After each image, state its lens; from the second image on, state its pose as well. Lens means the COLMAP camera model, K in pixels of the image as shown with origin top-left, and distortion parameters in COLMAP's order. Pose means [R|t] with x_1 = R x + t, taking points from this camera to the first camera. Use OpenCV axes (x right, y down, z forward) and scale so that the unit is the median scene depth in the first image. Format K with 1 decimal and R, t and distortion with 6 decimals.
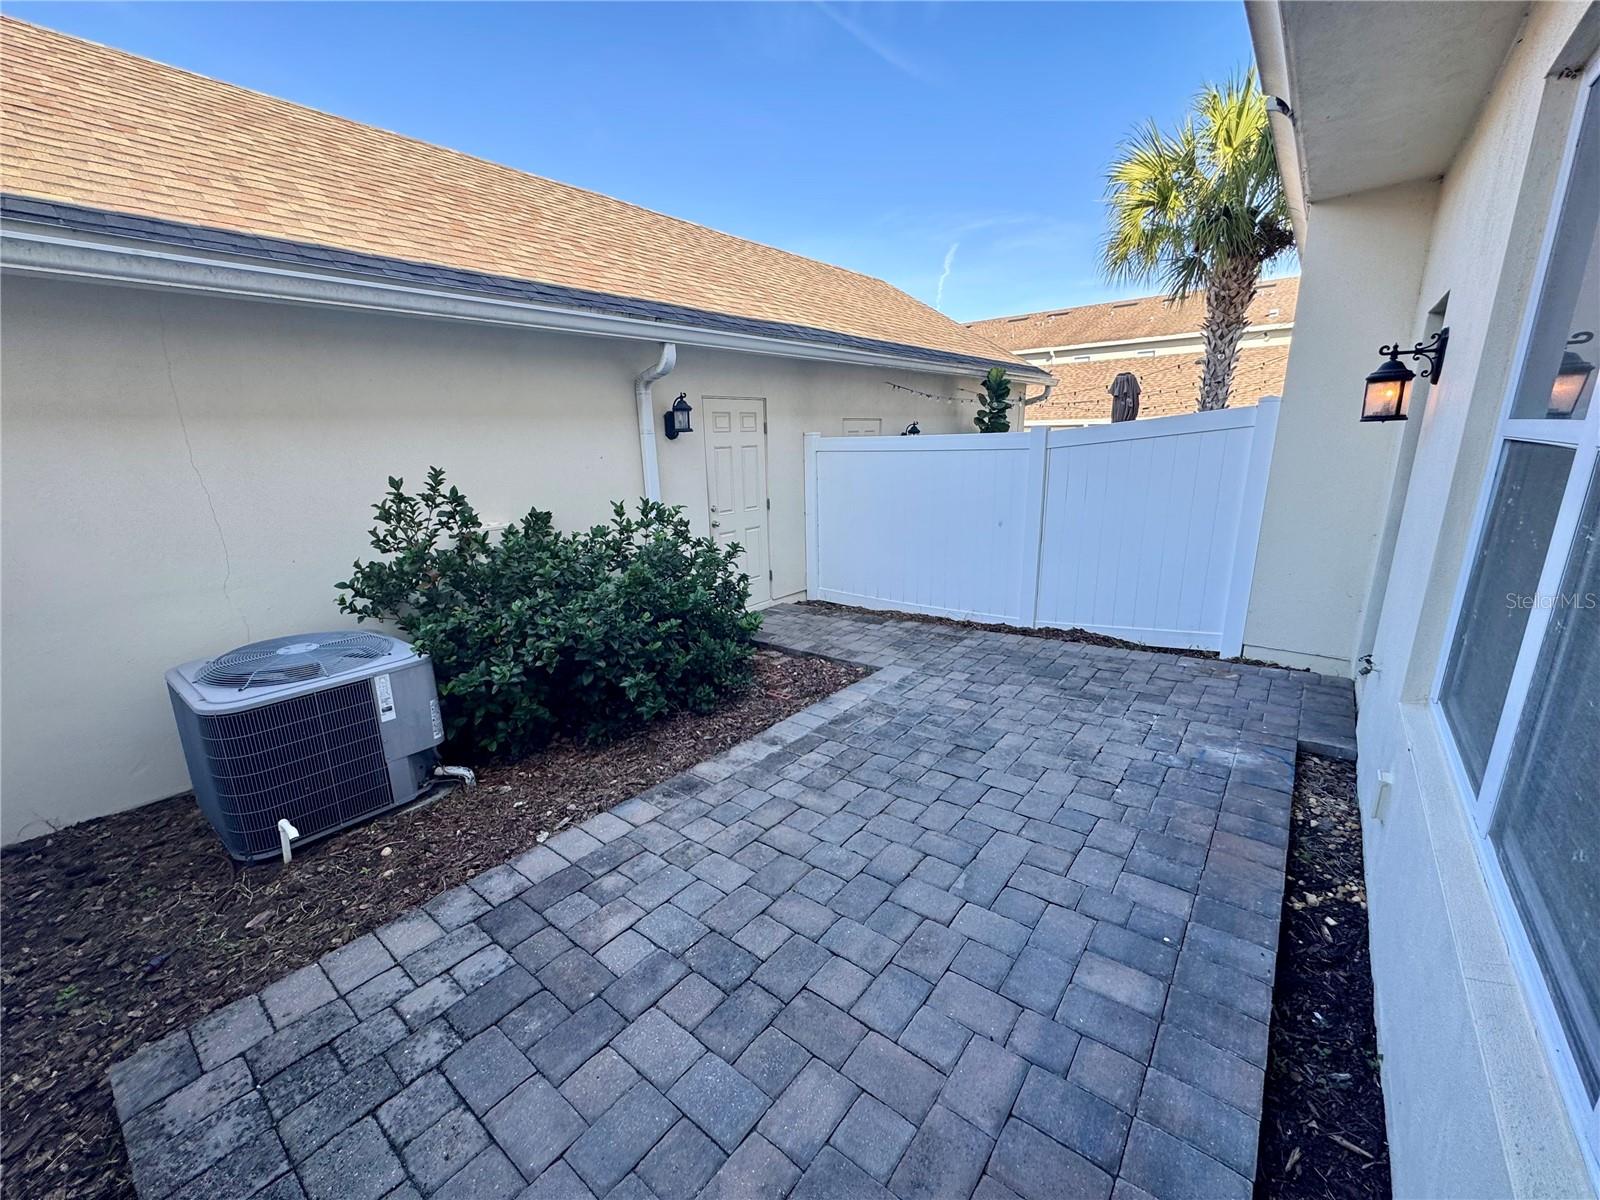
lens RADIAL K [[641.1, 0, 801.2], [0, 641.1, 597.5], [0, 0, 1]] dist [-0.000877, -0.000328]
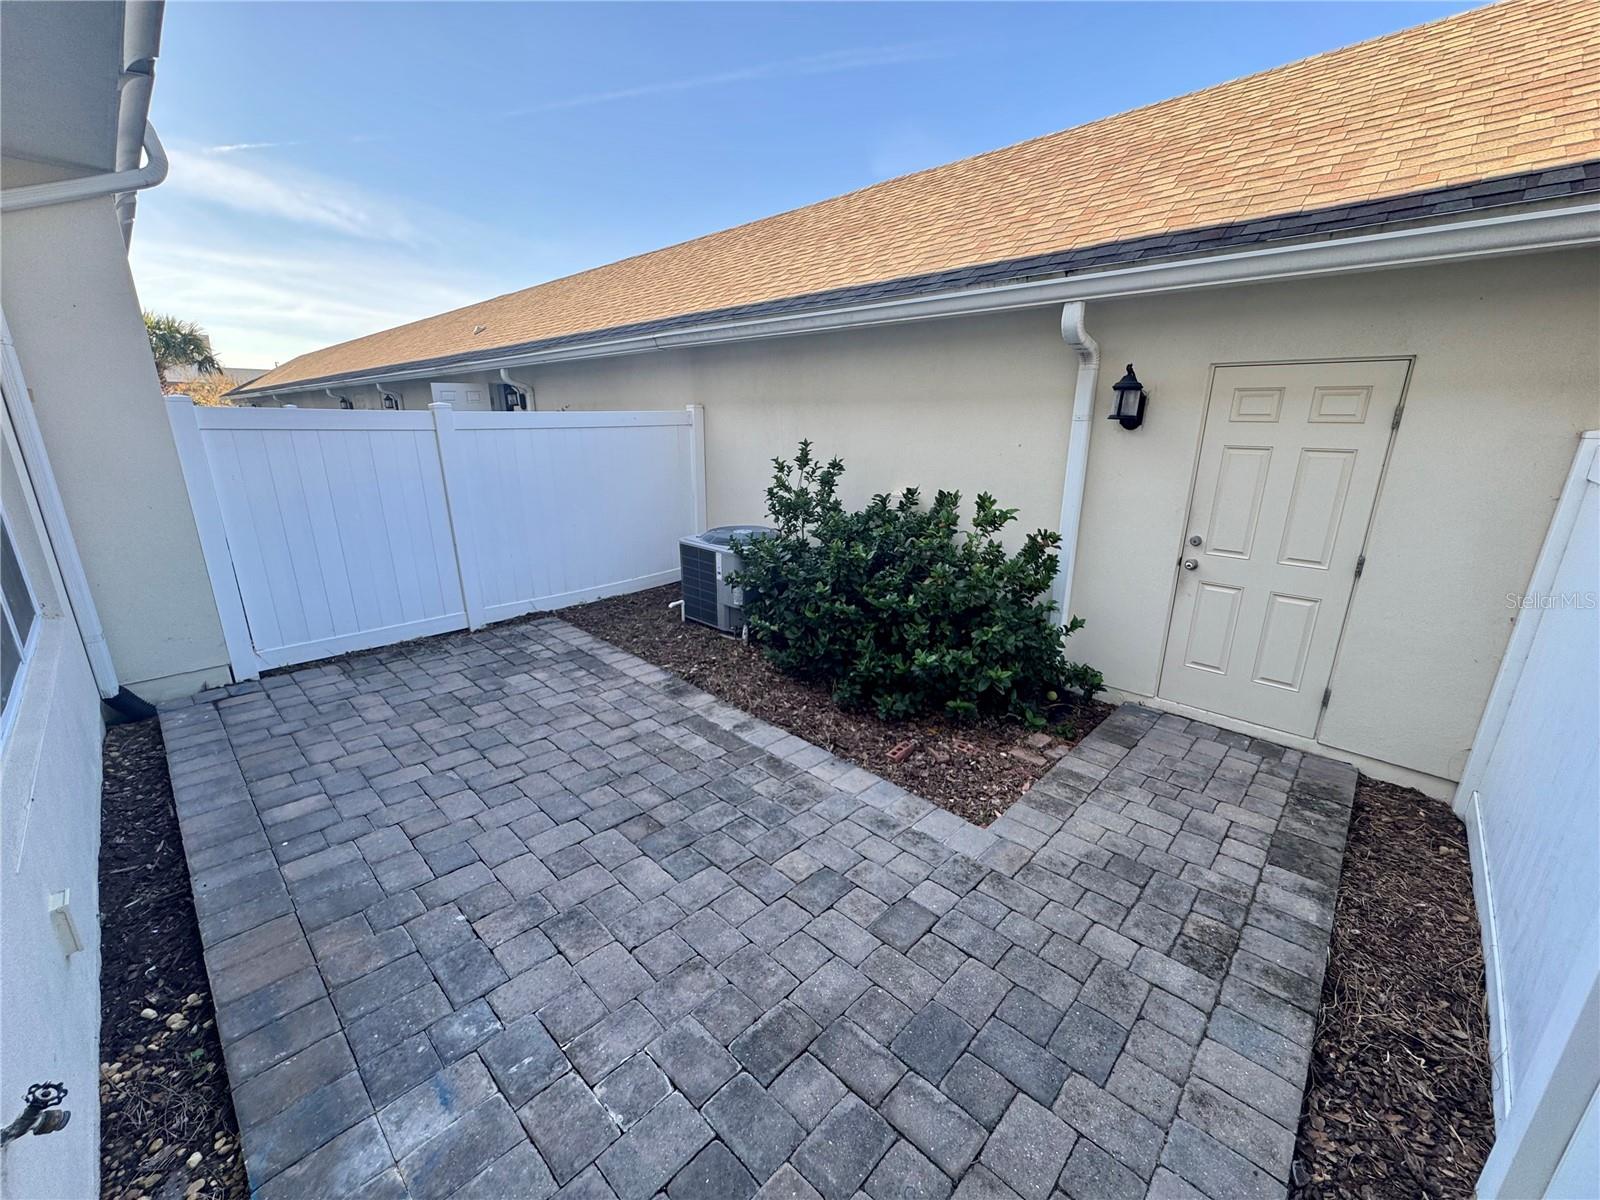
lens RADIAL K [[641.1, 0, 801.2], [0, 641.1, 597.5], [0, 0, 1]] dist [-0.000877, -0.000328]
pose [[-0.088303, 0.295368, -0.951294, 0.893569], [-0.250256, 0.917814, 0.308202, -0.315018], [0.964144, 0.265282, -0.007129, 1.083970]]
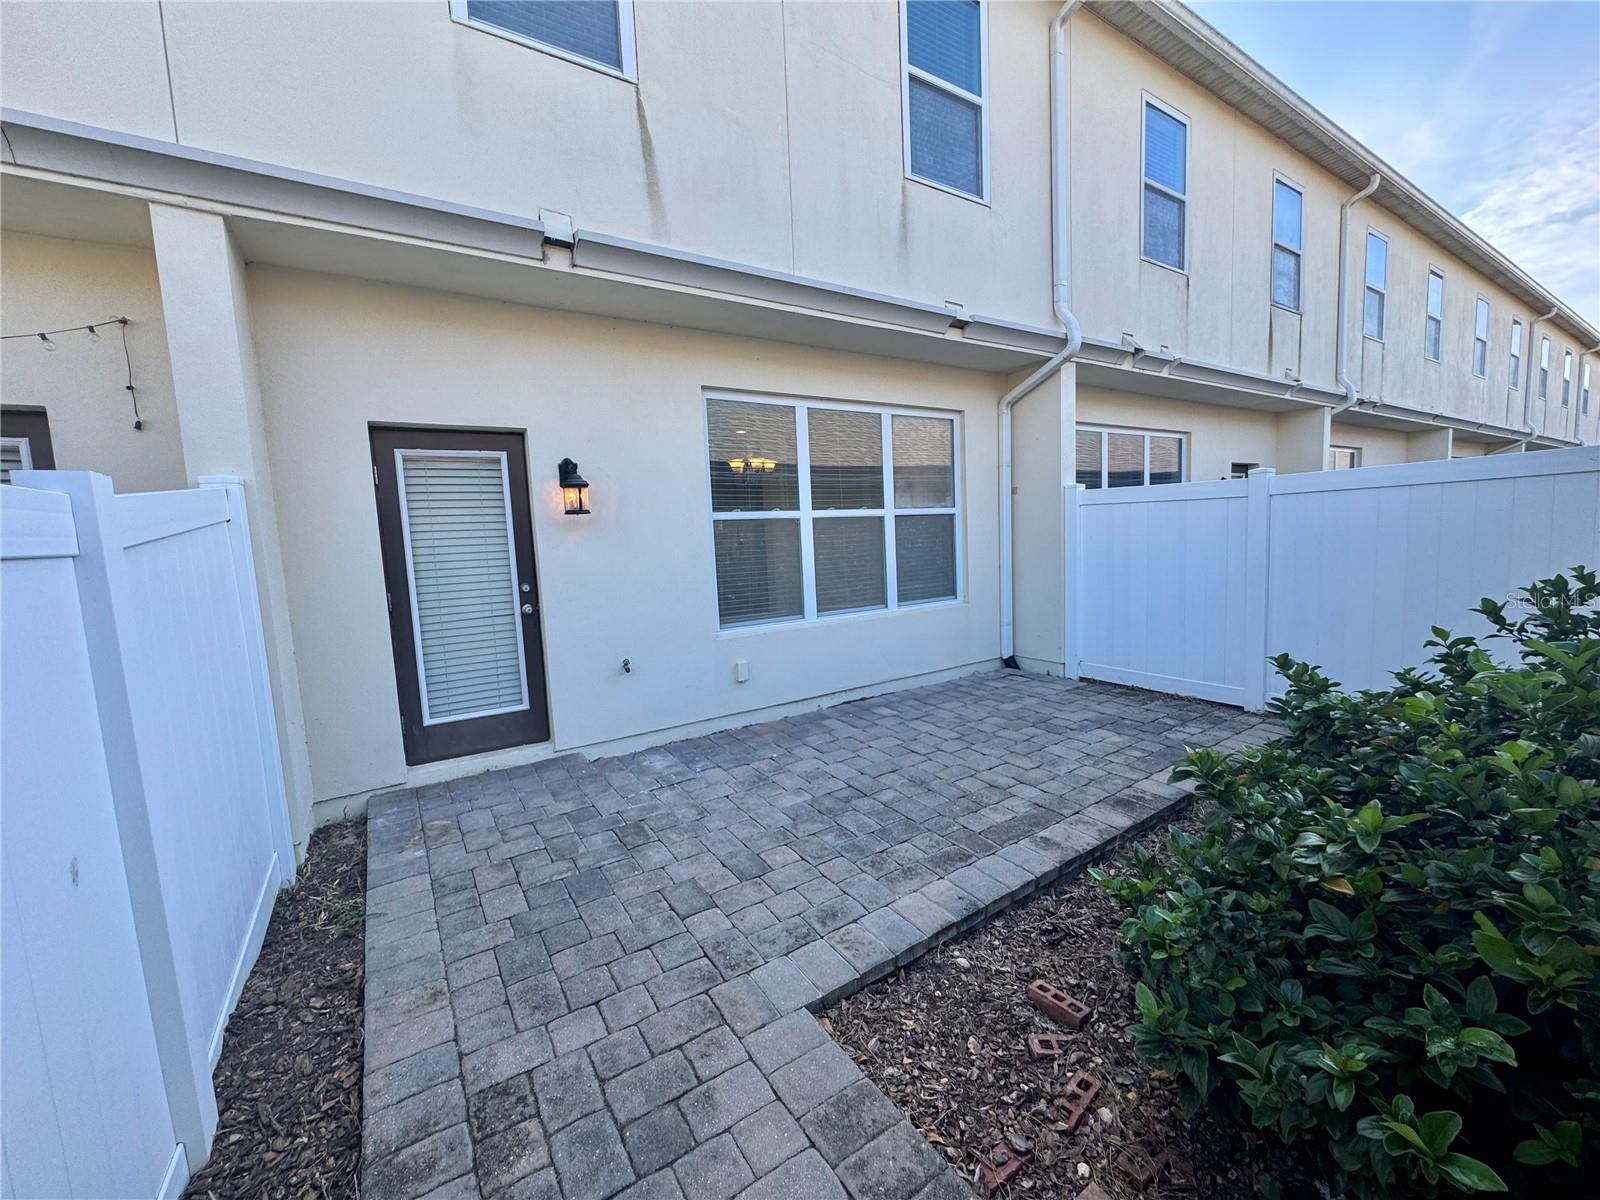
lens RADIAL K [[637.4, 0, 797.1], [0, 637.4, 603.7], [0, 0, 1]] dist [-0.000799, 0.000062]
pose [[-0.944083, 0.035154, 0.327827, -0.020661], [0.148753, 0.932766, 0.328359, -0.392993], [-0.294243, 0.358764, -0.885838, 1.775704]]
